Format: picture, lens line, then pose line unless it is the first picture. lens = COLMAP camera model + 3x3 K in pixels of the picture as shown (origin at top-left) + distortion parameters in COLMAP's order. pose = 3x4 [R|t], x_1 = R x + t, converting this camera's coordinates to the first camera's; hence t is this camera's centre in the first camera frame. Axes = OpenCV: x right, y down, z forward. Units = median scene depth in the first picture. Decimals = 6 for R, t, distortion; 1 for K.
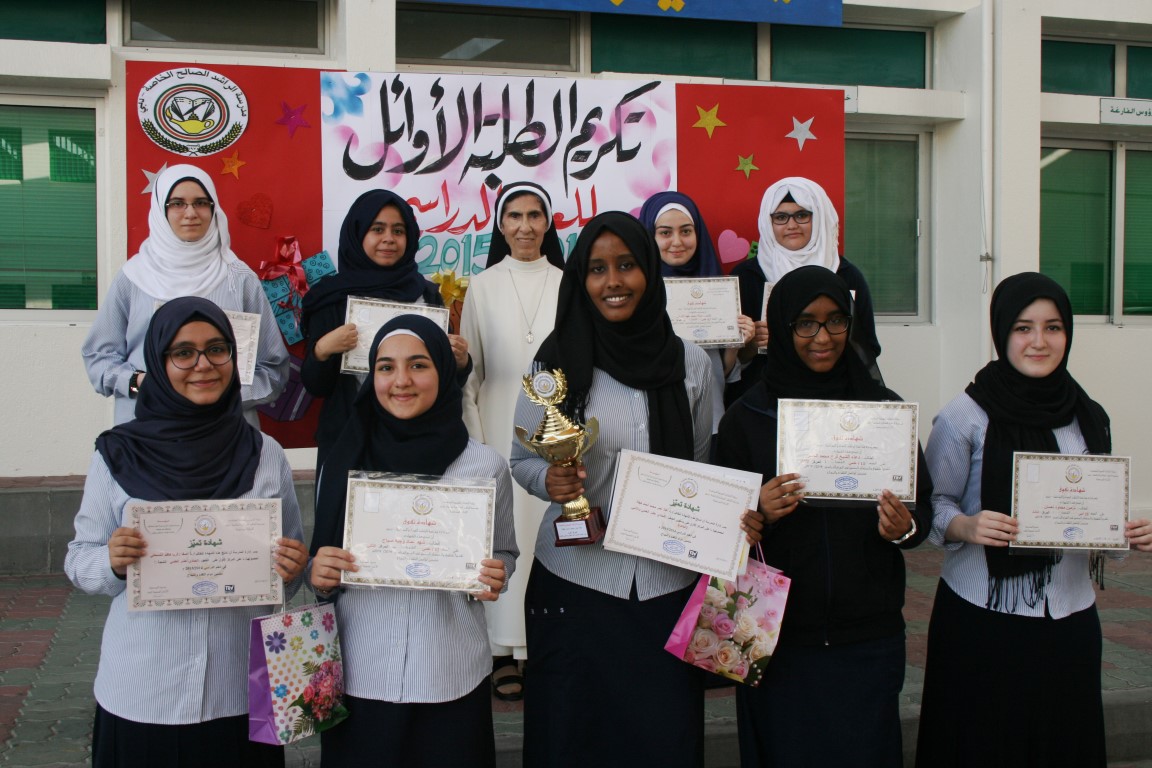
lens RADIAL K [[1488.5, 0, 584.2], [0, 1488.5, 385.8], [0, 0, 1]] dist [-0.059883, 0.050680]
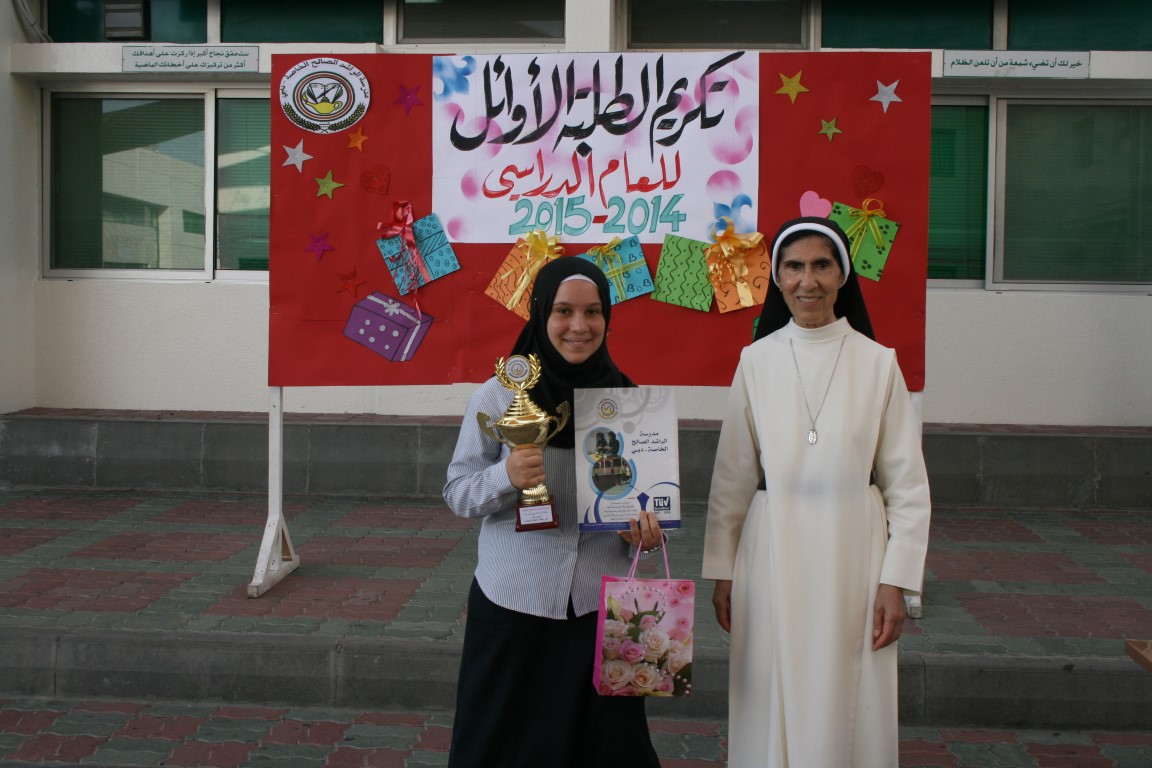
lens RADIAL K [[1405.8, 0, 577.1], [0, 1405.8, 386.0], [0, 0, 1]] dist [-0.081601, 0.119804]
pose [[0.945745, 0.029837, -0.323538, 0.276561], [-0.024169, 0.999476, 0.021526, 0.015676], [0.324011, -0.012538, 0.945970, 0.012833]]
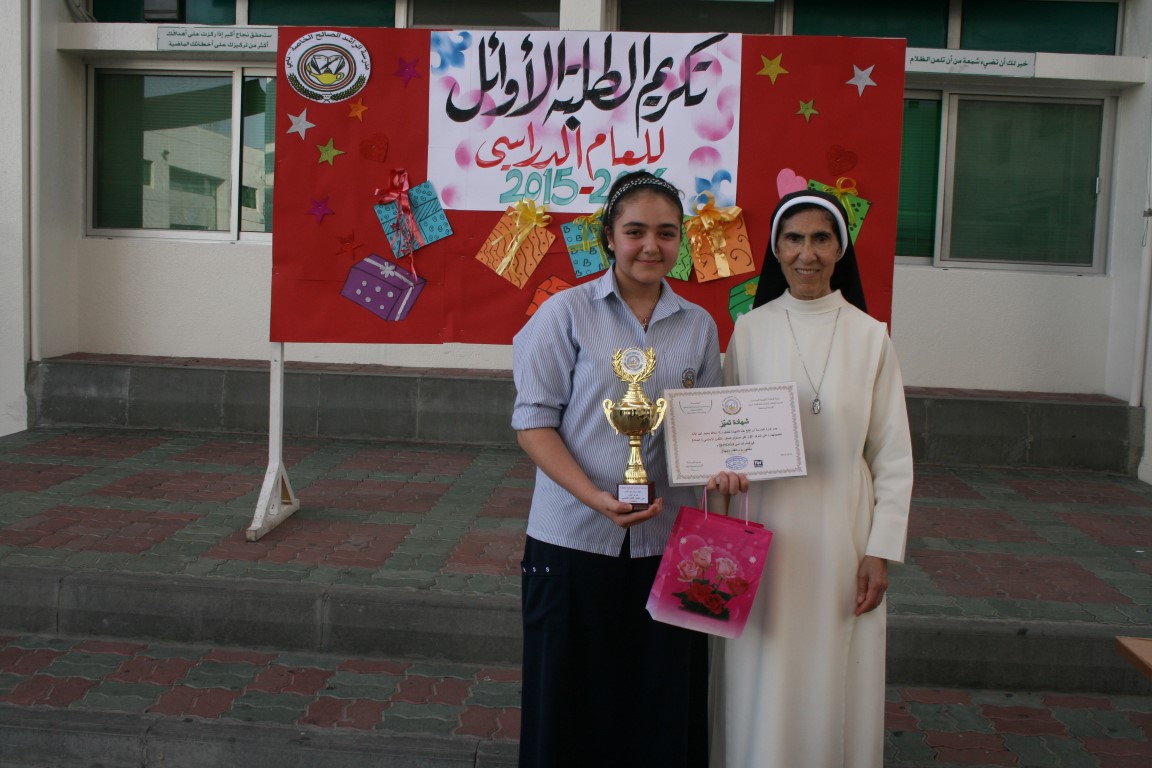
lens RADIAL K [[1174.4, 0, 573.4], [0, 1174.4, 389.9], [0, 0, 1]] dist [-0.128641, 0.141996]
pose [[0.946383, 0.066631, -0.316100, 0.240794], [-0.048037, 0.996645, 0.066263, 0.009150], [0.319455, -0.047525, 0.946409, 0.132122]]
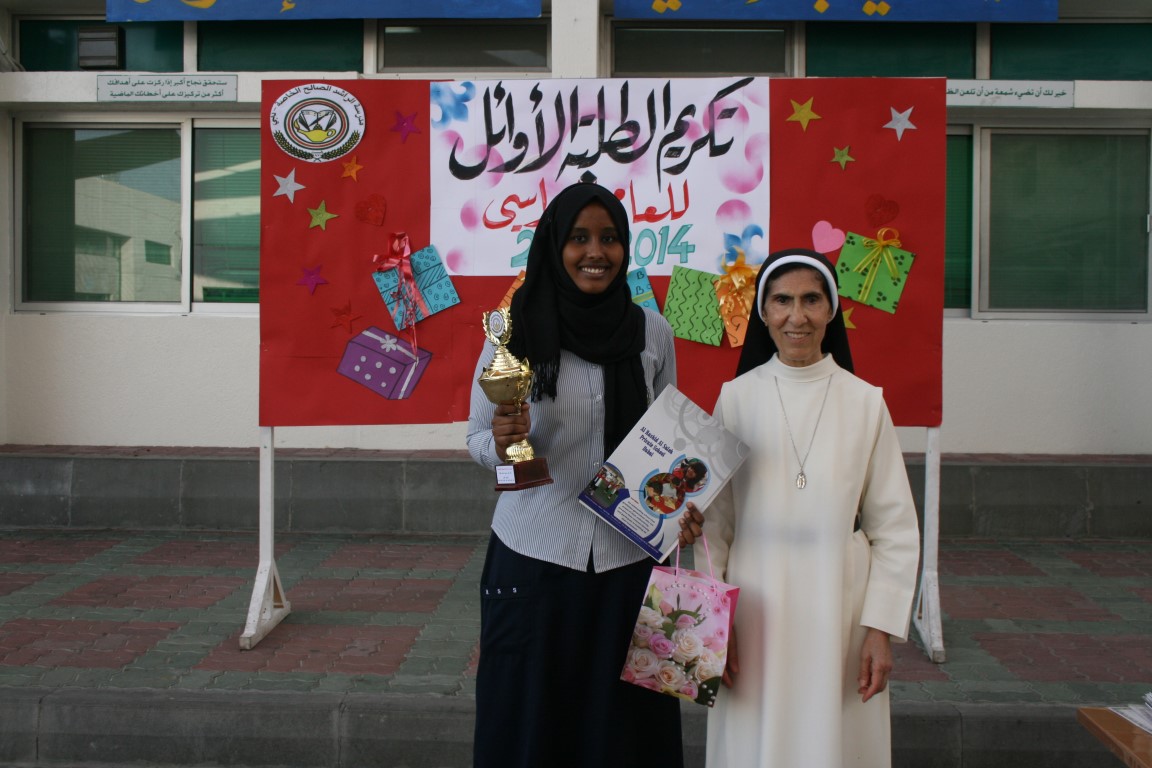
lens RADIAL K [[1363.1, 0, 576.0], [0, 1363.1, 384.0], [0, 0, 1]] dist [-0.089103, 0.118228]
pose [[0.956564, 0.017352, -0.291006, 0.216362], [-0.017437, 0.999845, 0.002300, 0.007429], [0.291001, 0.002874, 0.956718, 0.068344]]
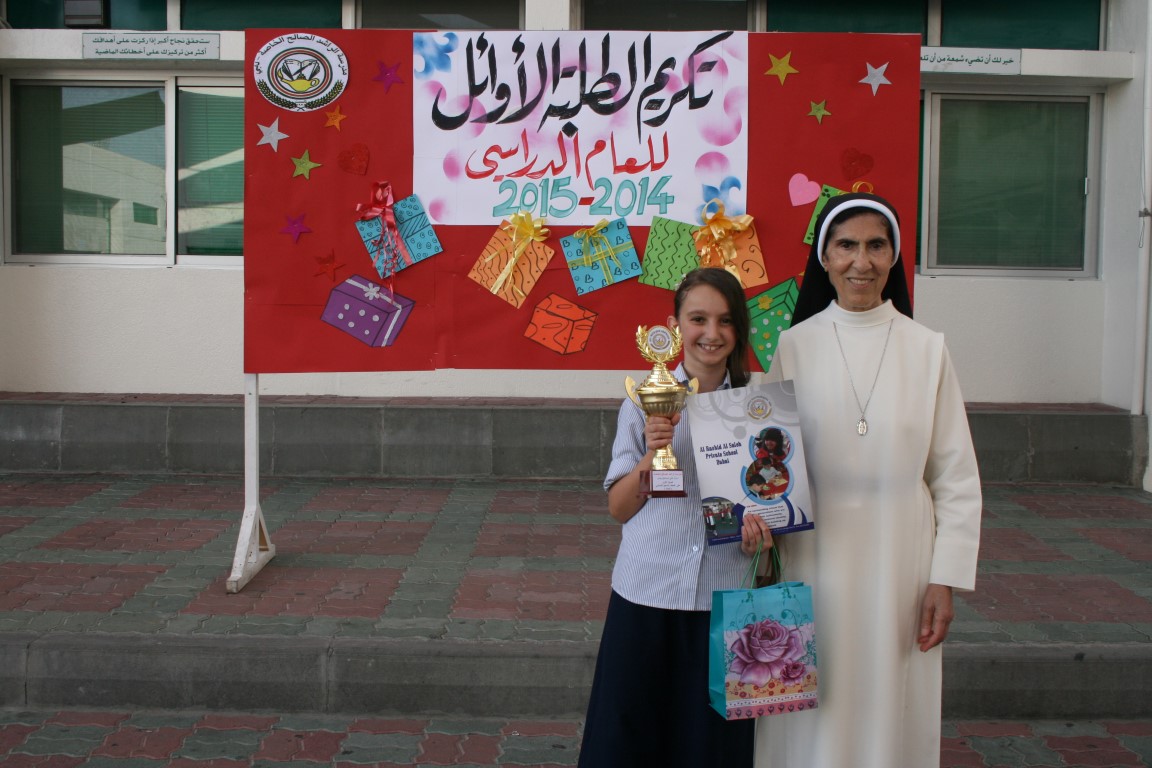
lens RADIAL K [[1243.2, 0, 575.1], [0, 1243.2, 389.7], [0, 0, 1]] dist [-0.111027, 0.127365]
pose [[0.966368, 0.031540, -0.255220, 0.177764], [-0.021153, 0.998836, 0.043342, 0.012012], [0.256290, -0.036485, 0.965911, 0.128941]]
